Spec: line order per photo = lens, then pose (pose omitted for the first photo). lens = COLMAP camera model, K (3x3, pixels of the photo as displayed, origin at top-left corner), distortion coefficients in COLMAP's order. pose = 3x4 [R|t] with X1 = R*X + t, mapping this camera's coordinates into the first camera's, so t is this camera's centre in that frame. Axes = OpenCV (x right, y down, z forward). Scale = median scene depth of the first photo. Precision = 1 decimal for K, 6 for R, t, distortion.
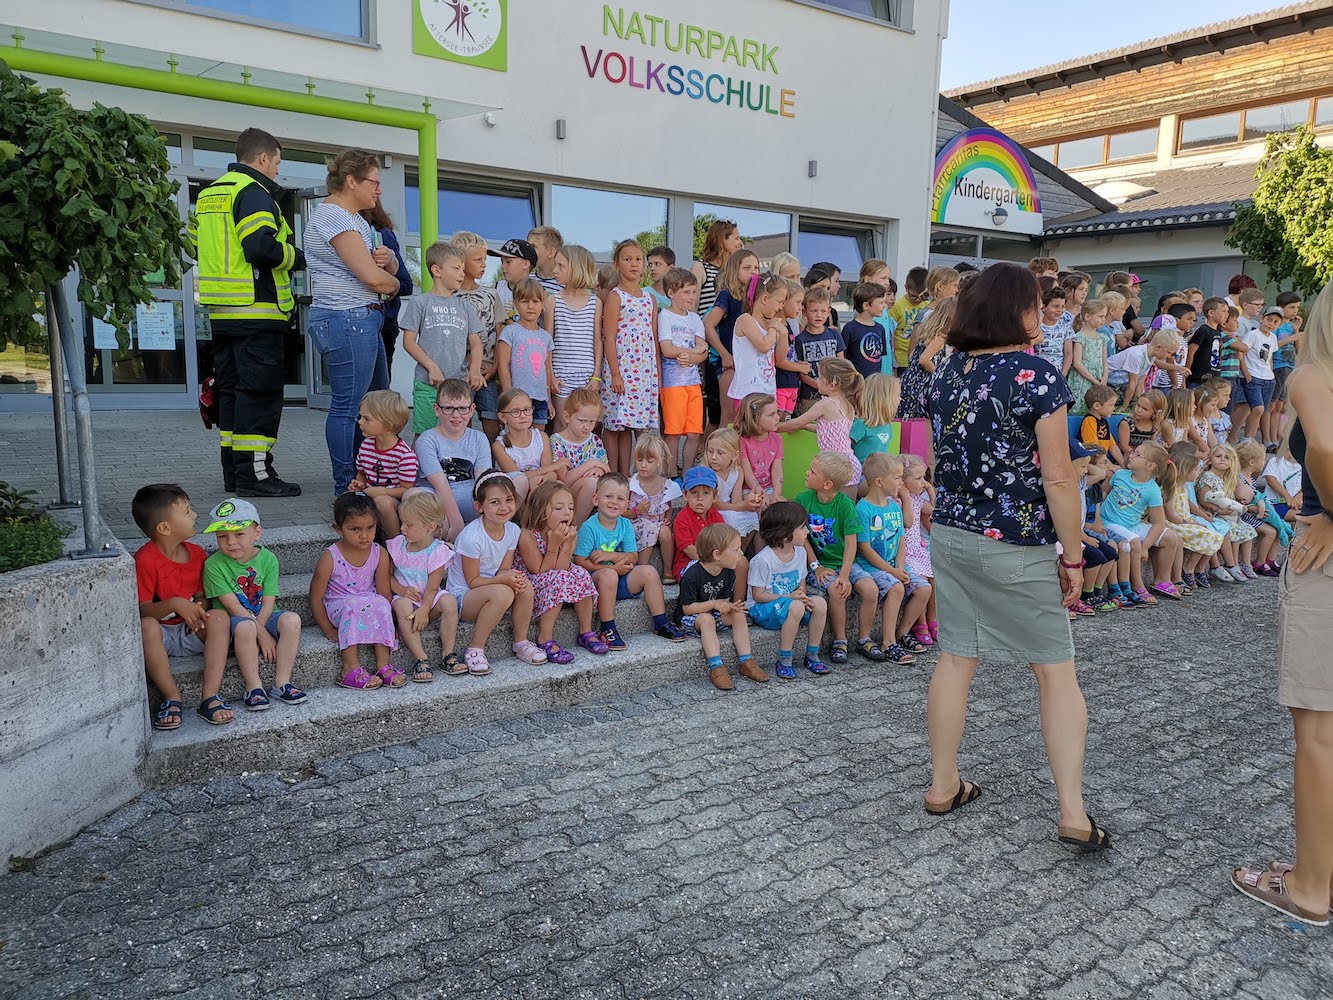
lens RADIAL K [[1018.9, 0, 666.5], [0, 1018.9, 500.0], [0, 0, 1]] dist [0.069064, -0.072358]
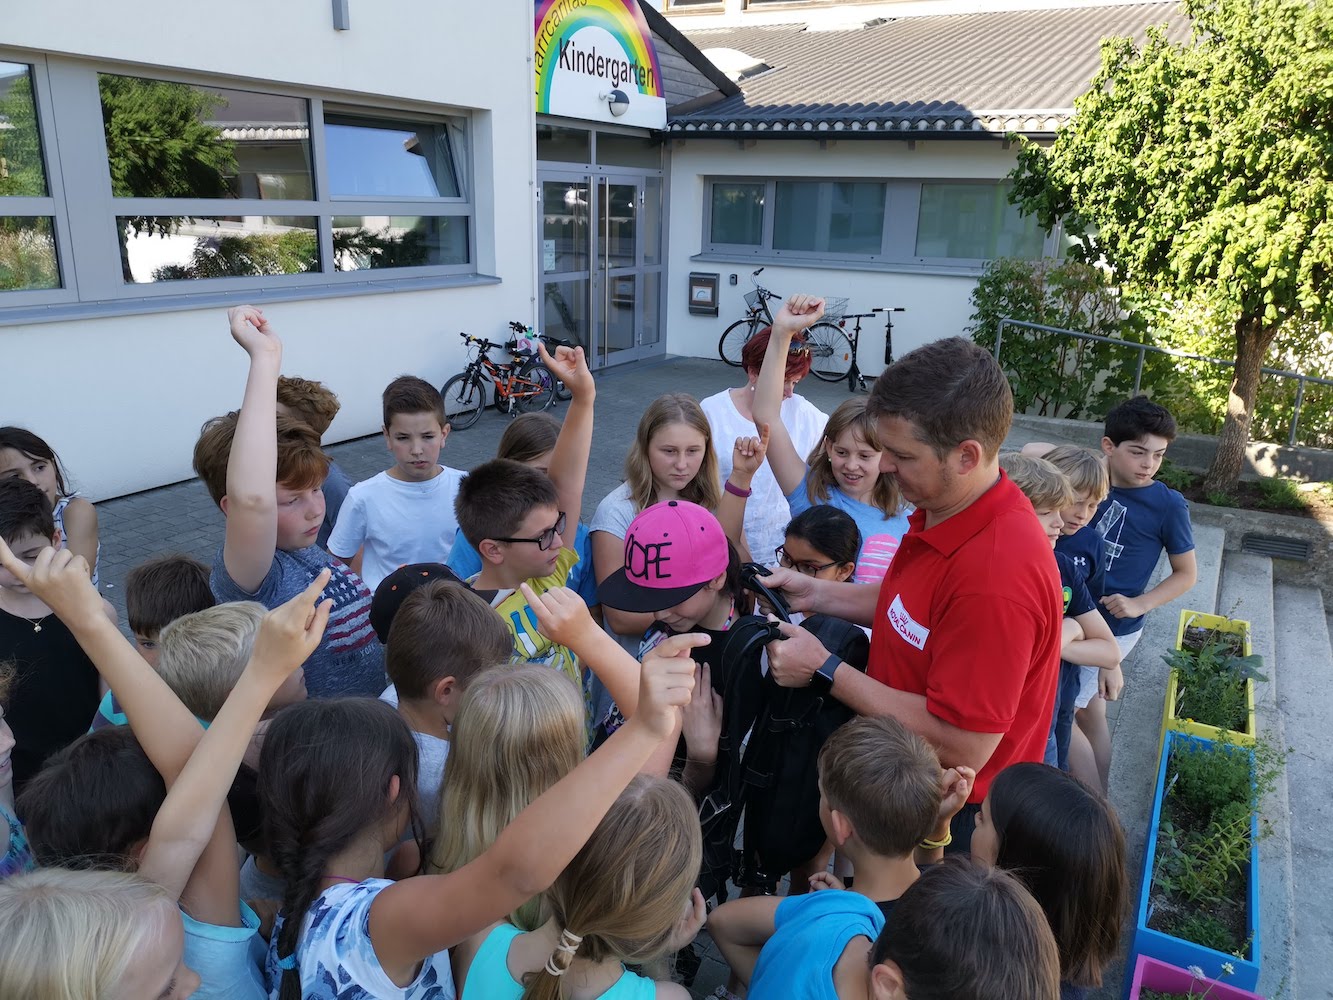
lens RADIAL K [[1018.9, 0, 666.5], [0, 1018.9, 500.0], [0, 0, 1]] dist [0.069064, -0.072358]
pose [[0.894392, -0.125188, 0.429408, 0.040497], [0.056083, 0.983845, 0.170013, -0.208980], [-0.443755, -0.127976, 0.886963, 0.553662]]
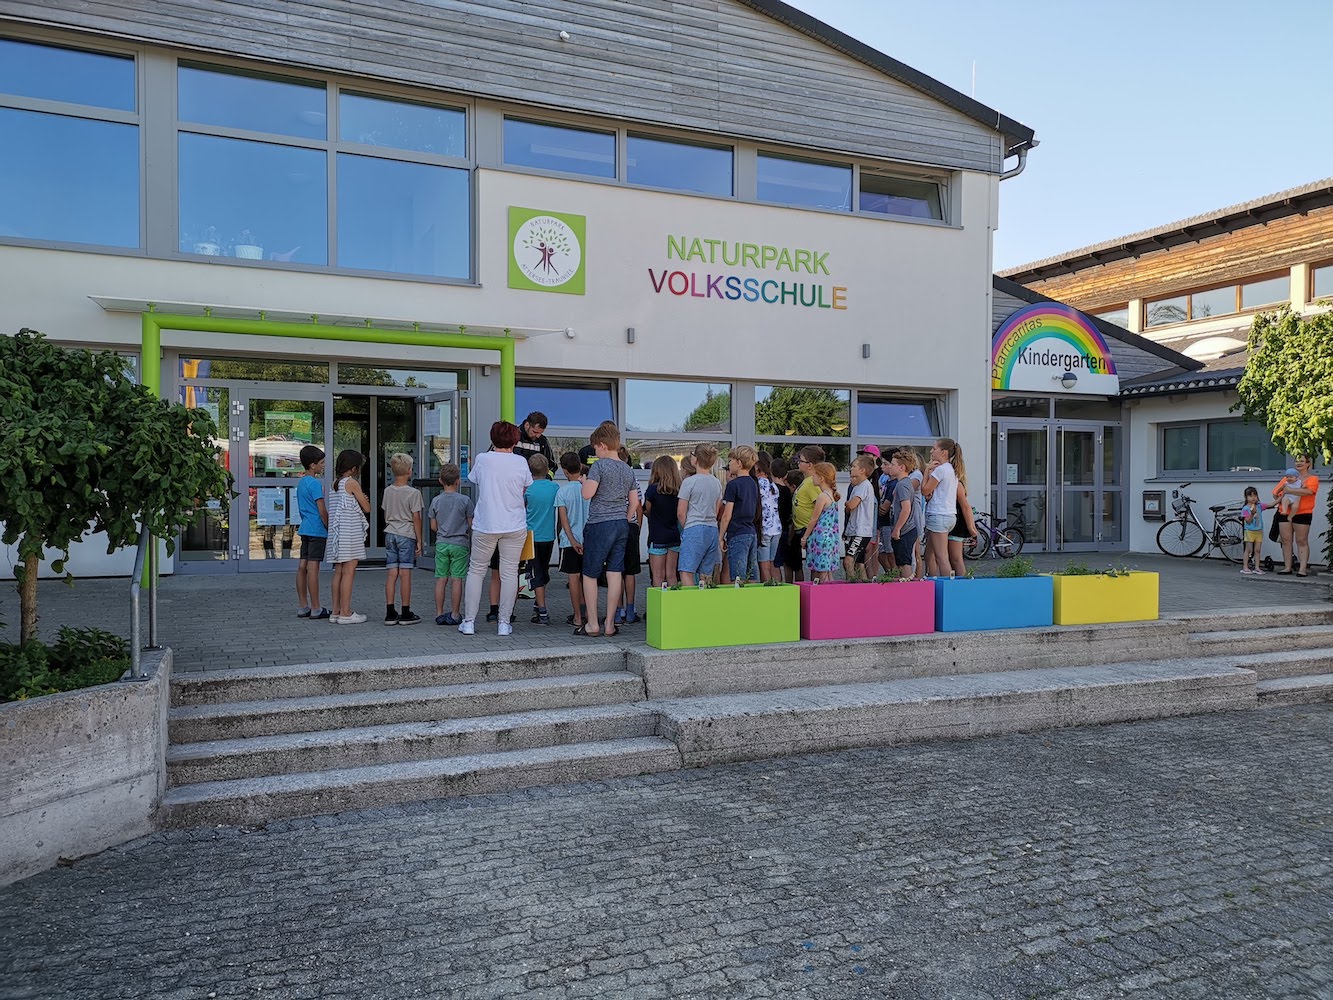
lens RADIAL K [[1018.9, 0, 666.5], [0, 1018.9, 500.0], [0, 0, 1]] dist [0.069064, -0.072358]
pose [[0.980877, -0.017197, -0.193869, 0.192480], [-0.009924, 0.990374, -0.138063, -0.003858], [0.194377, 0.137347, 0.971264, -0.152818]]
